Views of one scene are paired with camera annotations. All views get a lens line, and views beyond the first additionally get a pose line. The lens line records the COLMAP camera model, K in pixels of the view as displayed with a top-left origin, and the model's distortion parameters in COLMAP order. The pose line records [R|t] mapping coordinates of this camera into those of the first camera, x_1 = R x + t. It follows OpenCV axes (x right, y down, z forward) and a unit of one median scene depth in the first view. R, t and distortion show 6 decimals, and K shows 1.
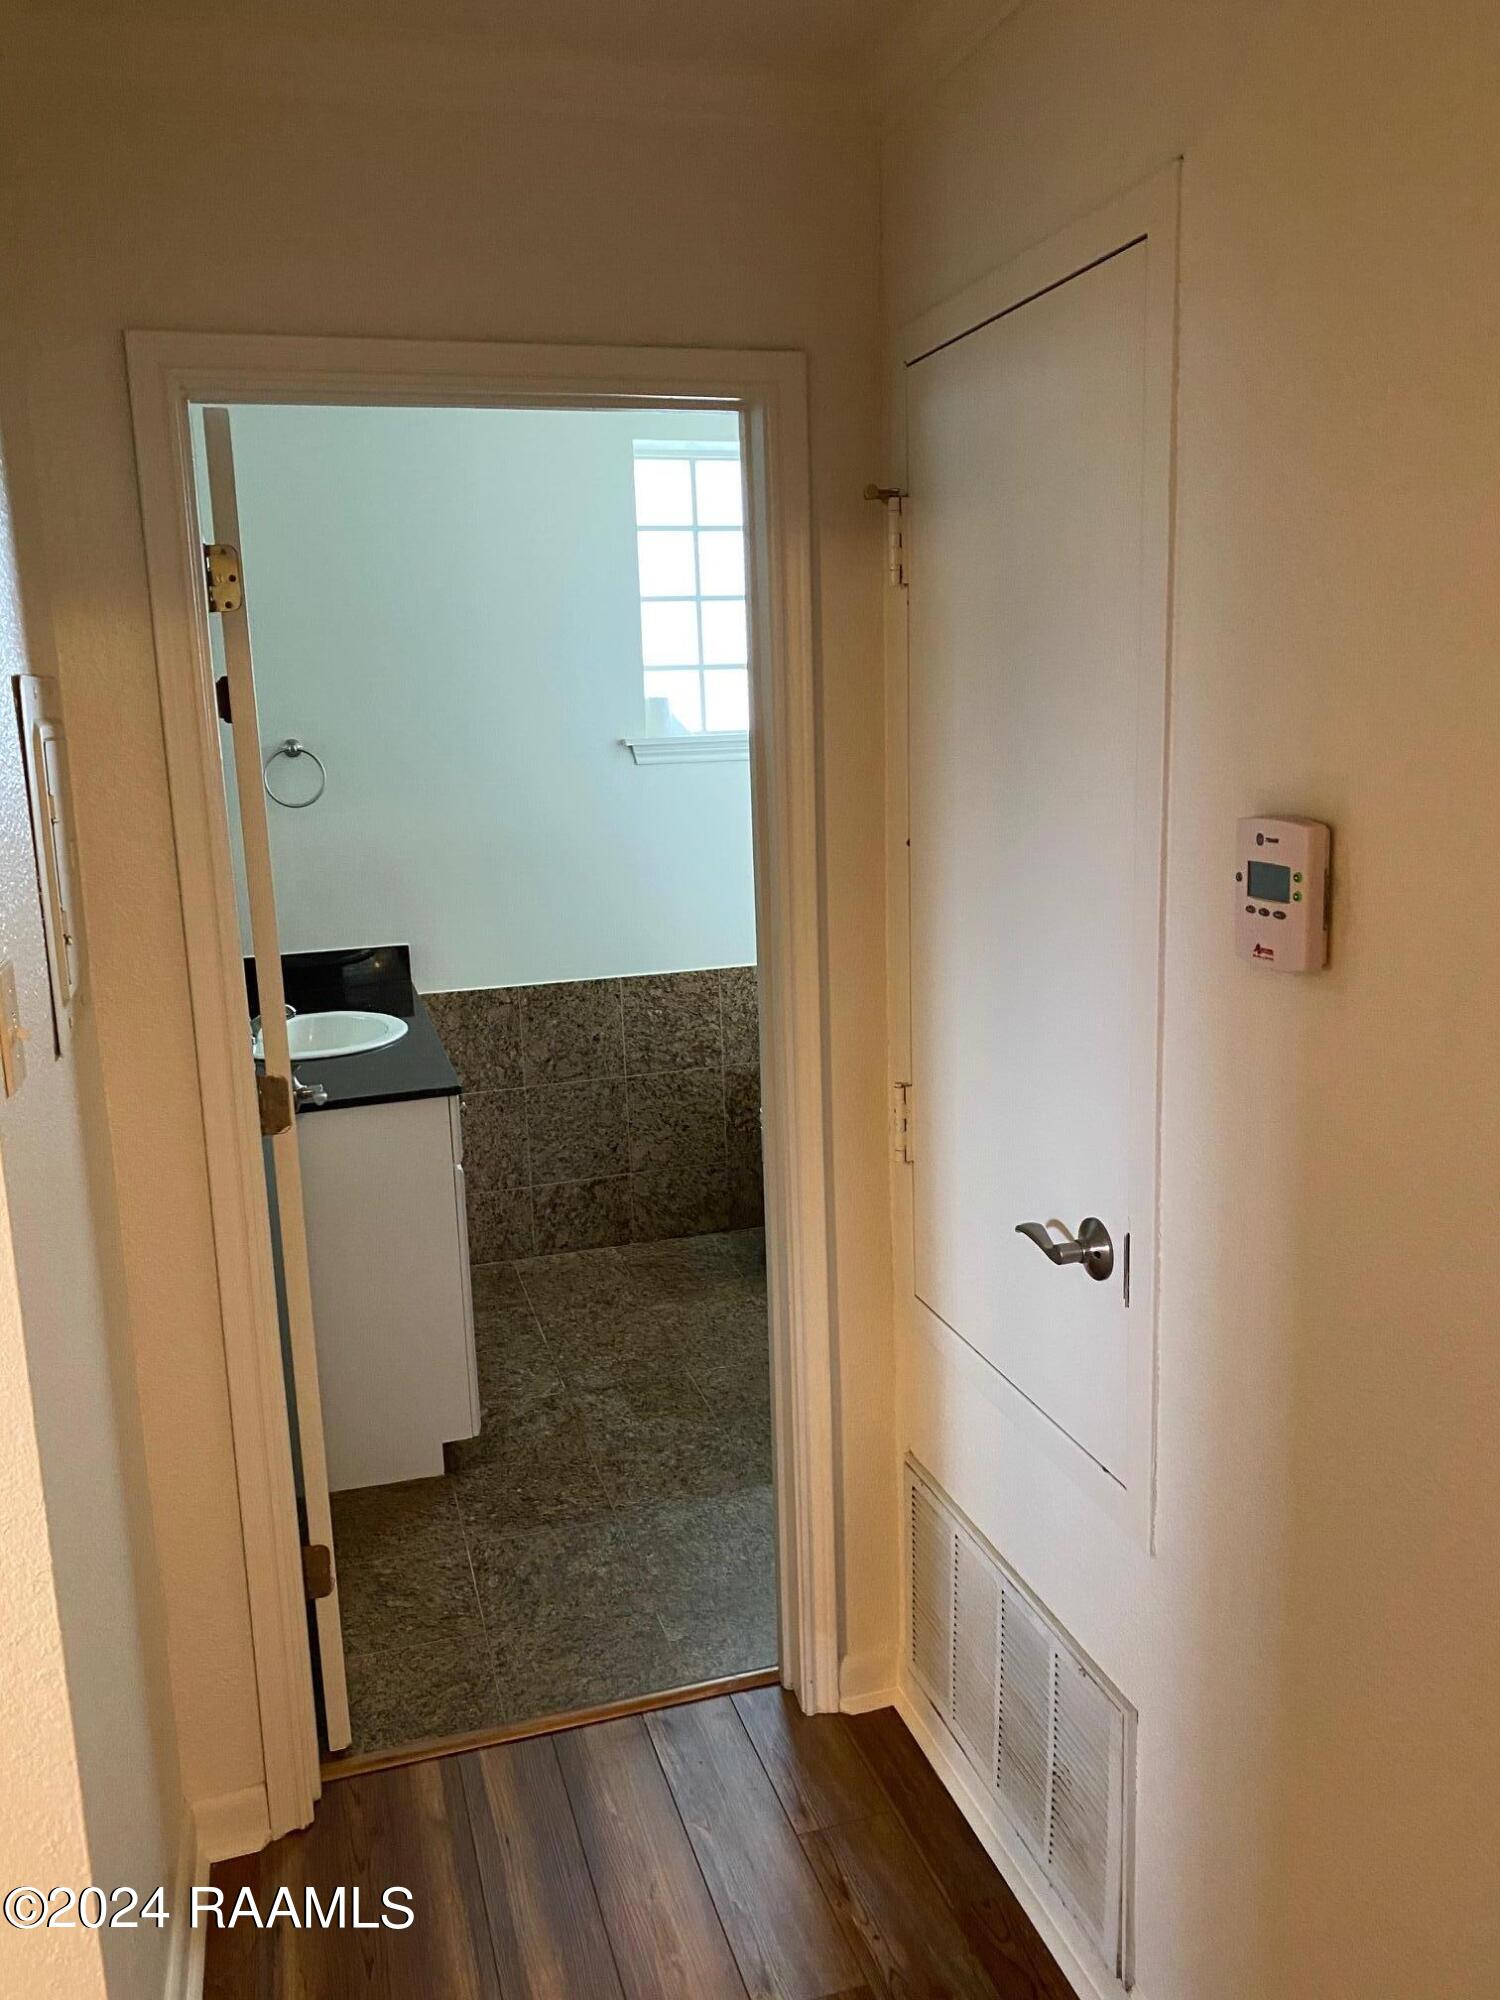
lens RADIAL K [[1521.3, 0, 751.8], [0, 1521.3, 985.5], [0, 0, 1]] dist [-0.007188, -0.000652]
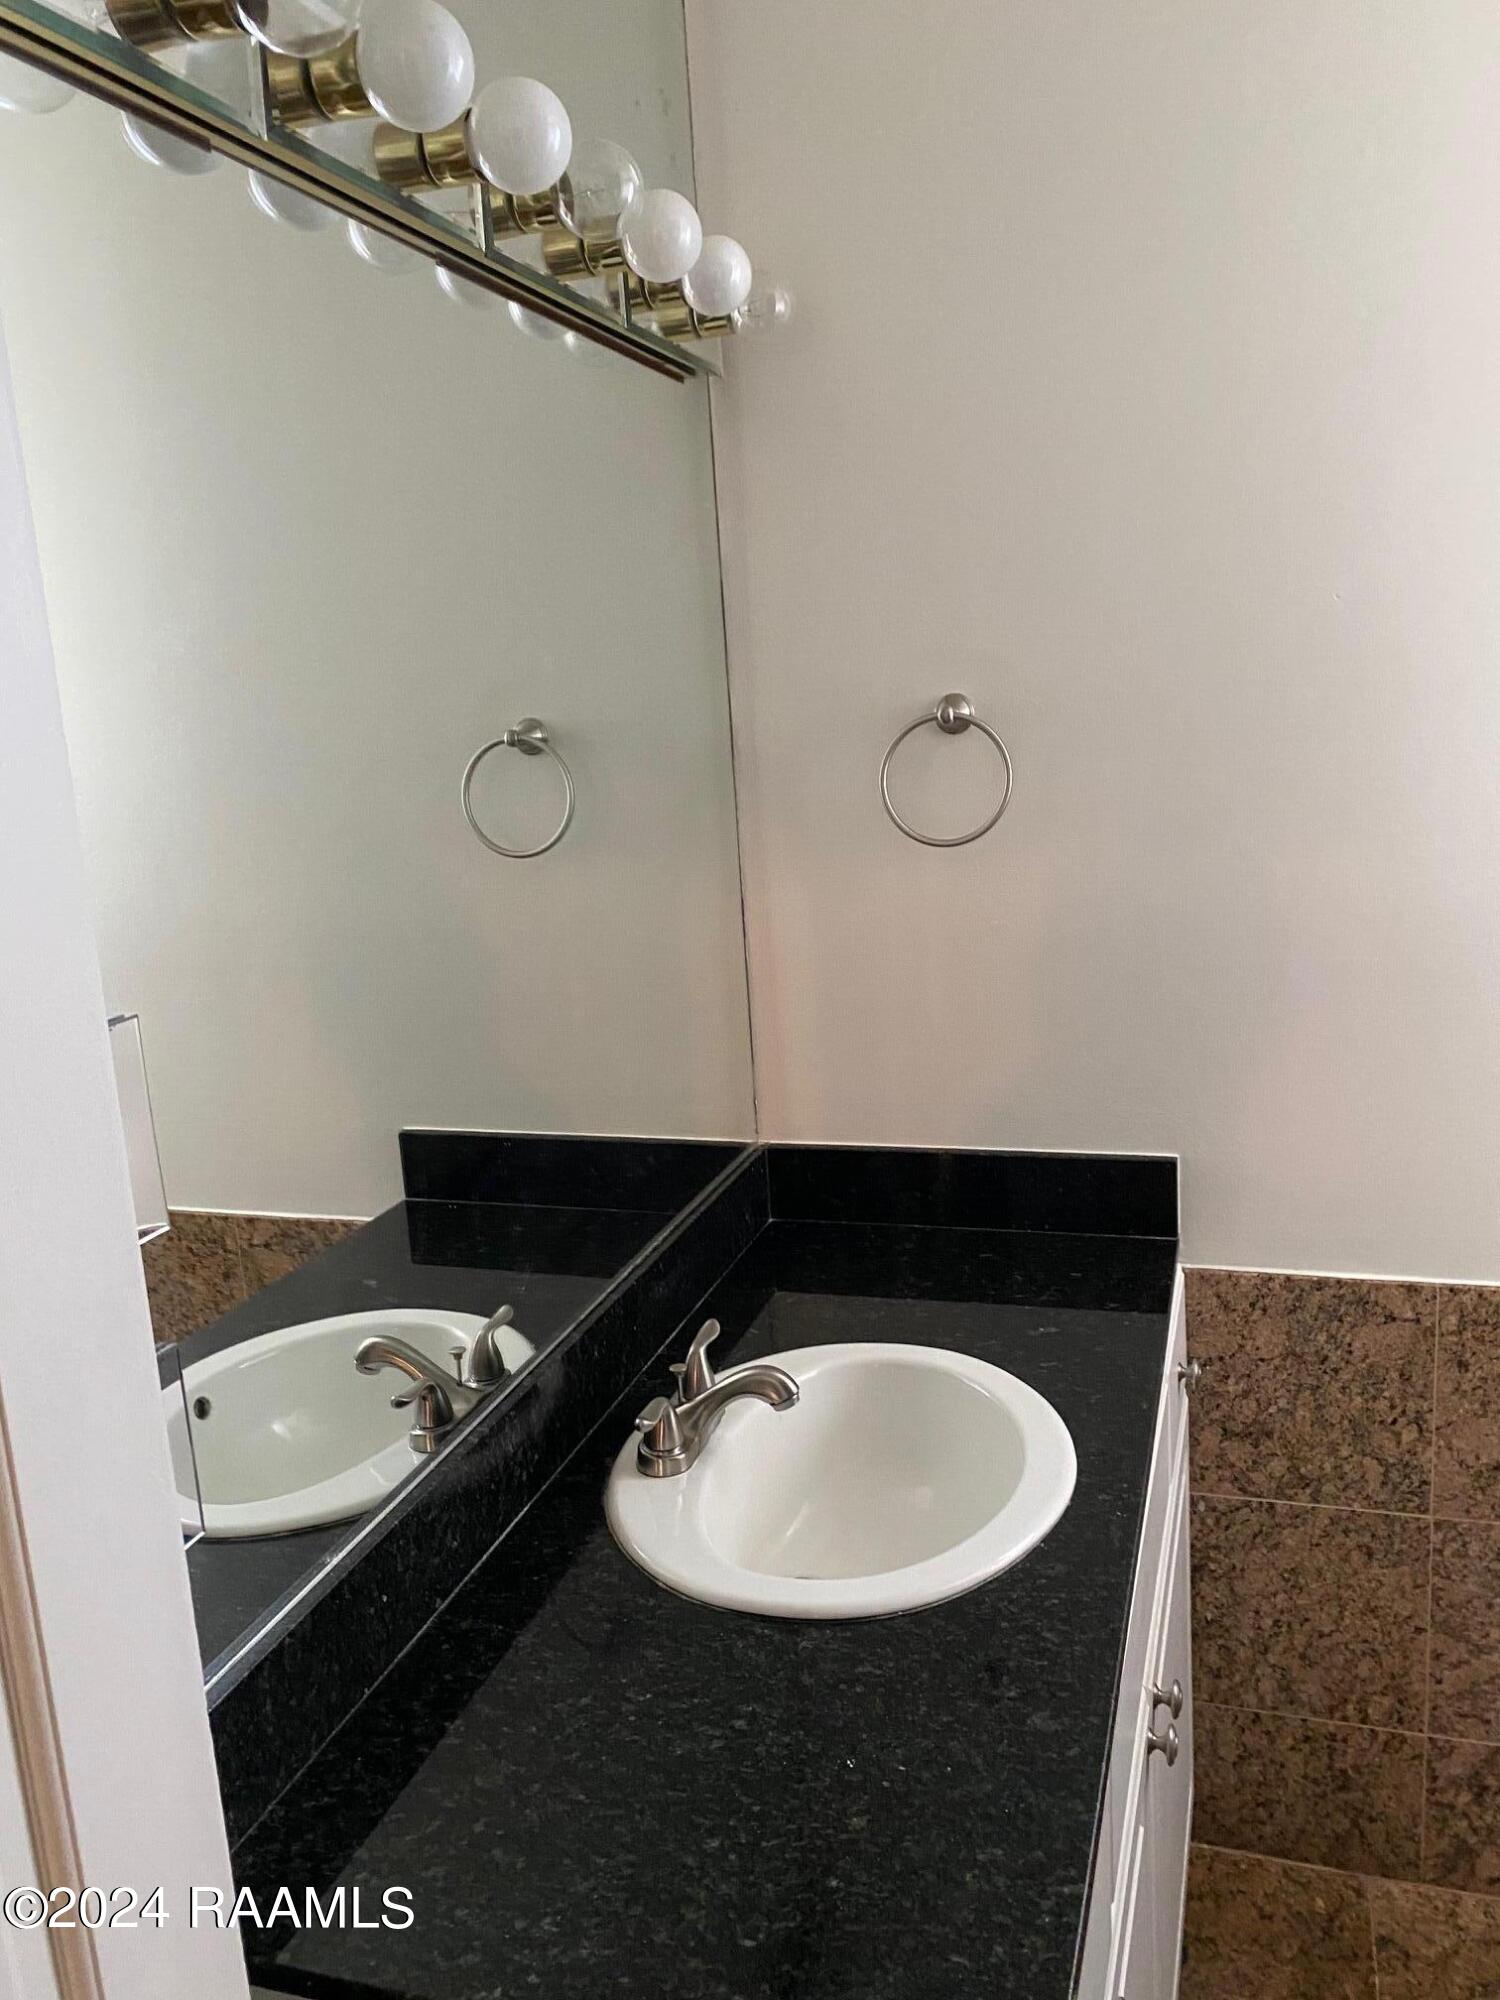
lens RADIAL K [[1521.3, 0, 760.5], [0, 1521.3, 989.1], [0, 0, 1]] dist [-0.007188, -0.000652]
pose [[0.814425, 0.092085, -0.572915, -0.074320], [-0.068366, 0.995679, 0.062850, -0.093127], [0.576227, -0.012019, 0.817201, 0.558565]]
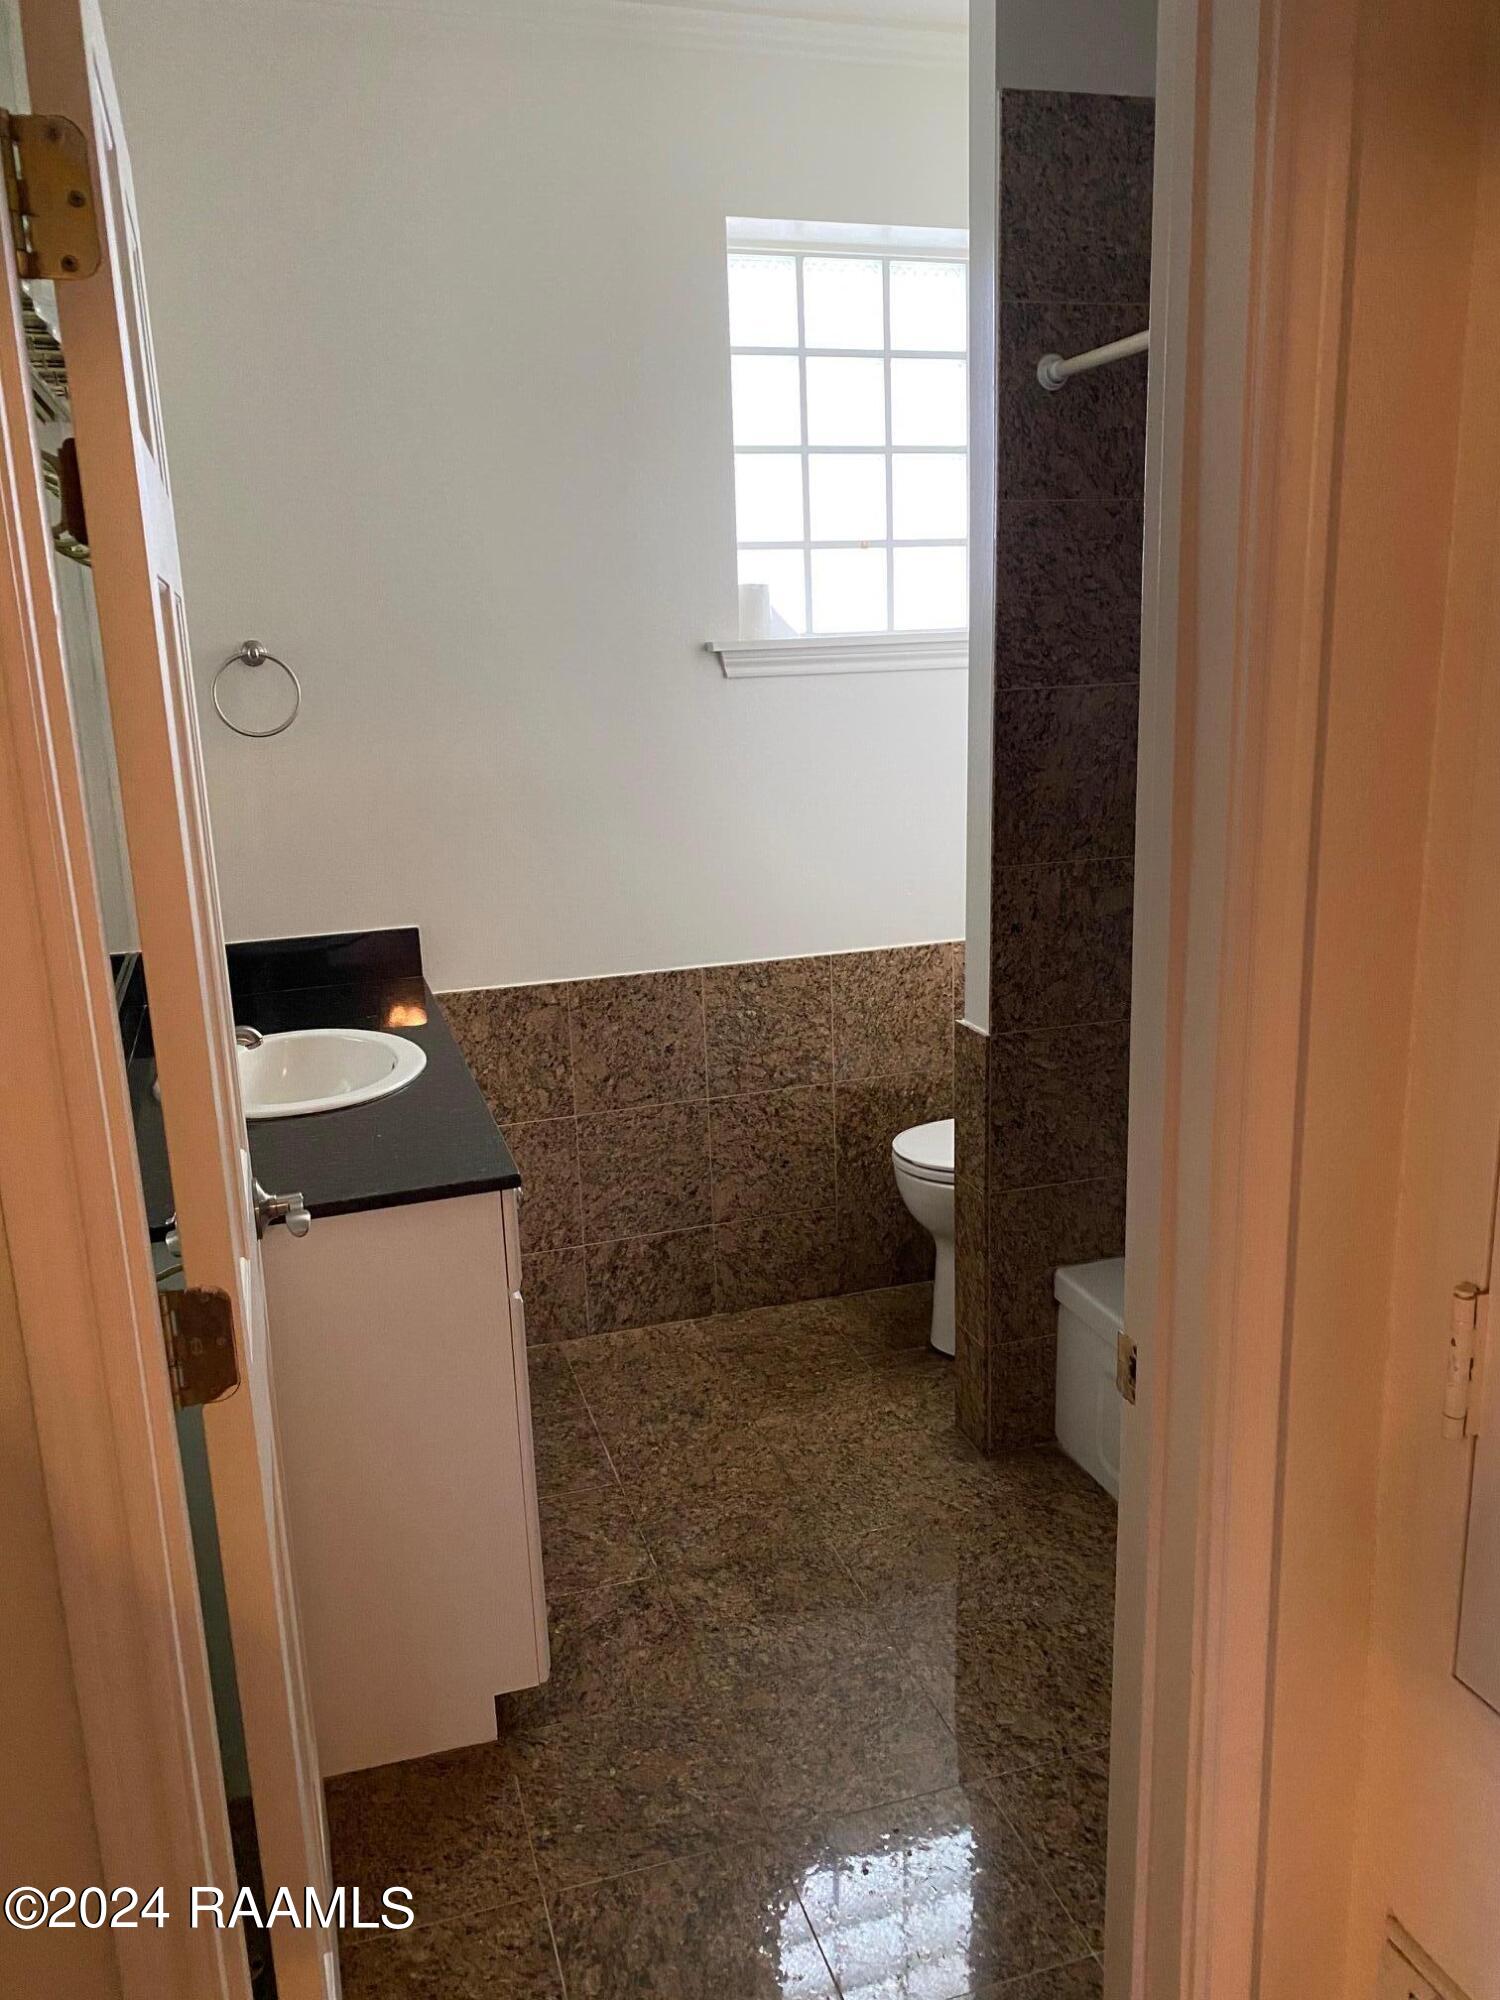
lens RADIAL K [[1521.3, 0, 754.5], [0, 1521.3, 1016.1], [0, 0, 1]] dist [-0.007188, -0.000652]
pose [[0.999914, -0.001566, 0.013040, -0.072077], [0.000762, 0.998111, 0.061437, -0.028123], [-0.013111, -0.061422, 0.998026, 0.259691]]
